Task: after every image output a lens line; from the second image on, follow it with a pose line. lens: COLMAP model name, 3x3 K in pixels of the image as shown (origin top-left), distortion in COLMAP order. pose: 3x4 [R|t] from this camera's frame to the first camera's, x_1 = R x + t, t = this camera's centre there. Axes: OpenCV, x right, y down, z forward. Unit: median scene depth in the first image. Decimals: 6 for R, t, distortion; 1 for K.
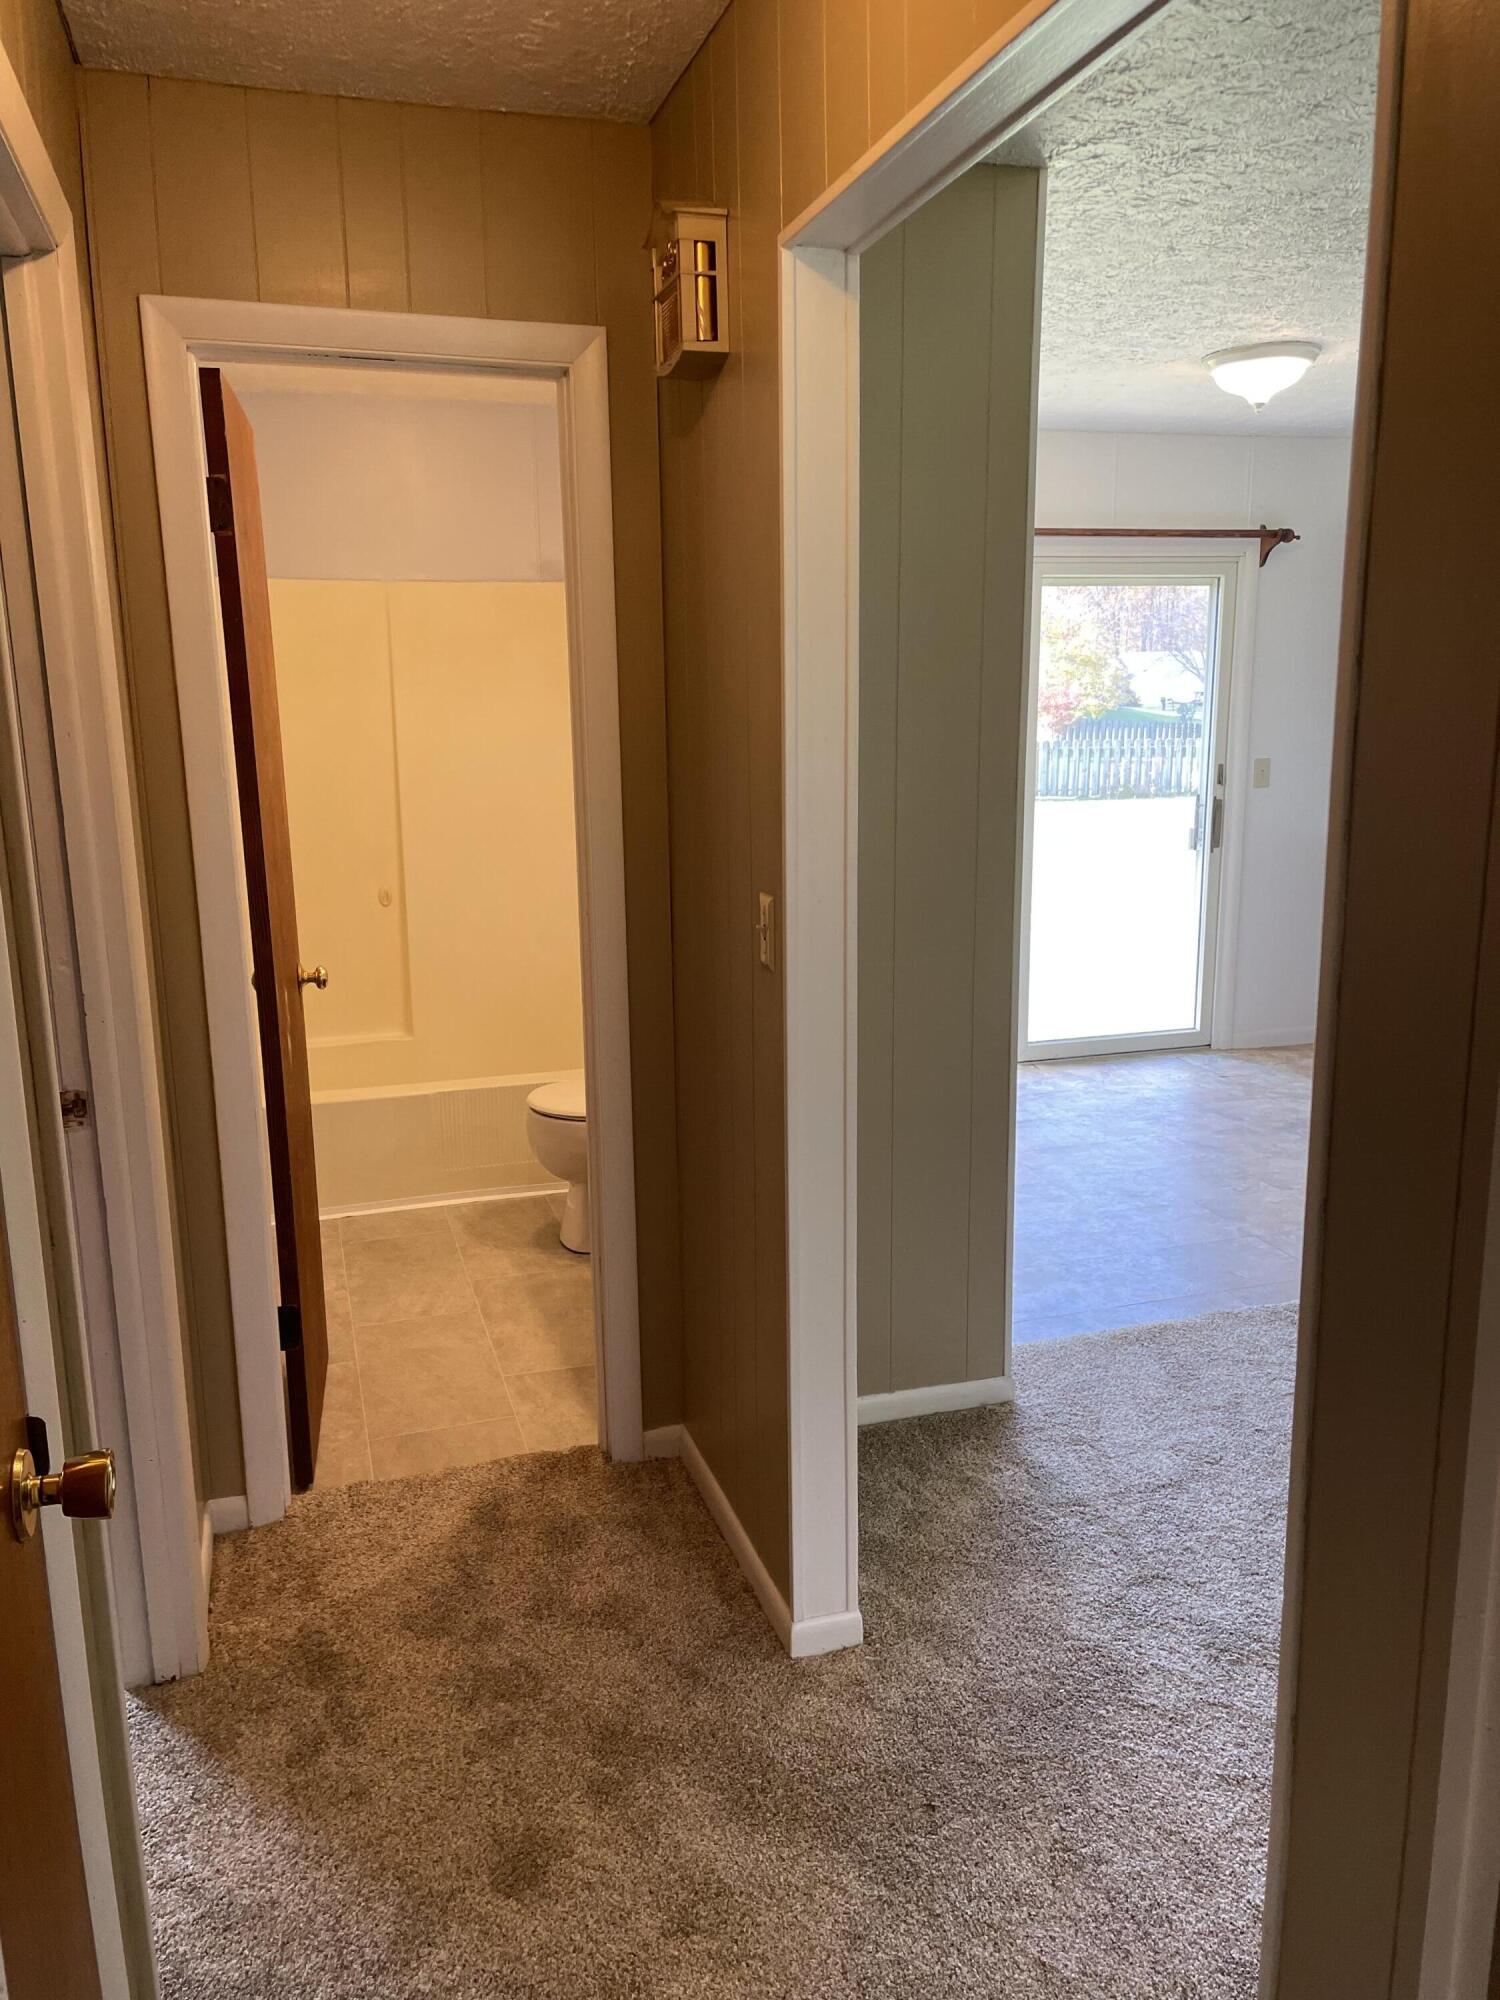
lens RADIAL K [[1502.9, 0, 750.0], [0, 1502.9, 1000.0], [0, 0, 1]] dist [0.059773, 0.001121]
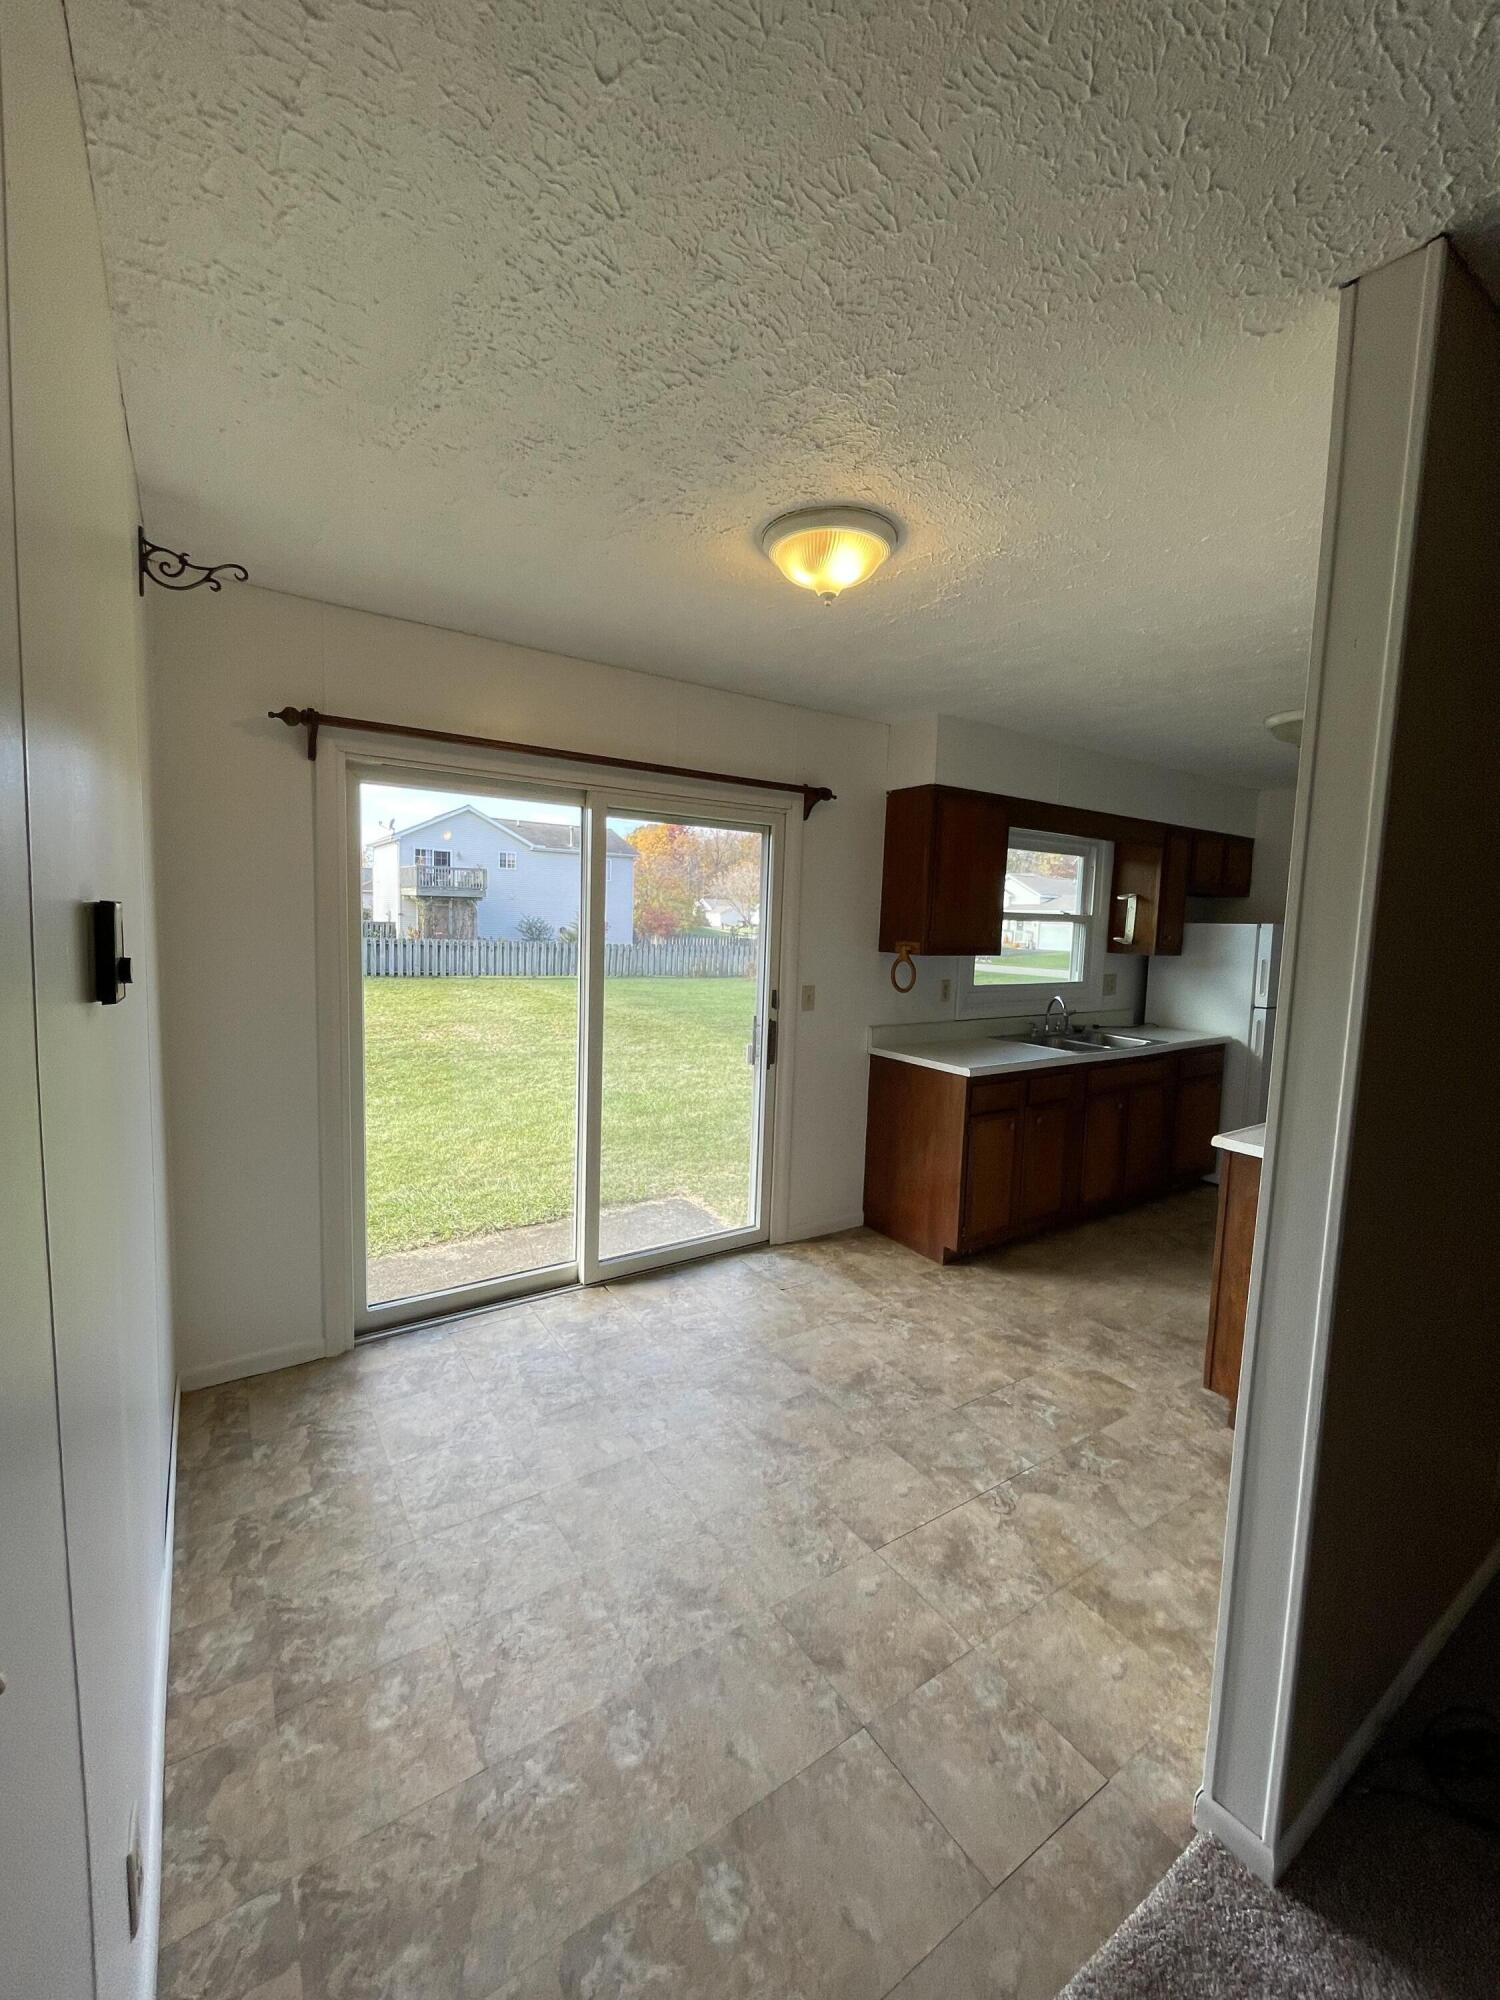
lens RADIAL K [[813.9, 0, 750.0], [0, 813.9, 1000.0], [0, 0, 1]] dist [-0.010405, 0.000207]
pose [[0.955725, 0.017013, 0.293770, 0.125337], [0.011587, 0.995377, -0.095343, -0.096774], [-0.294034, 0.094526, 0.951109, 0.463761]]
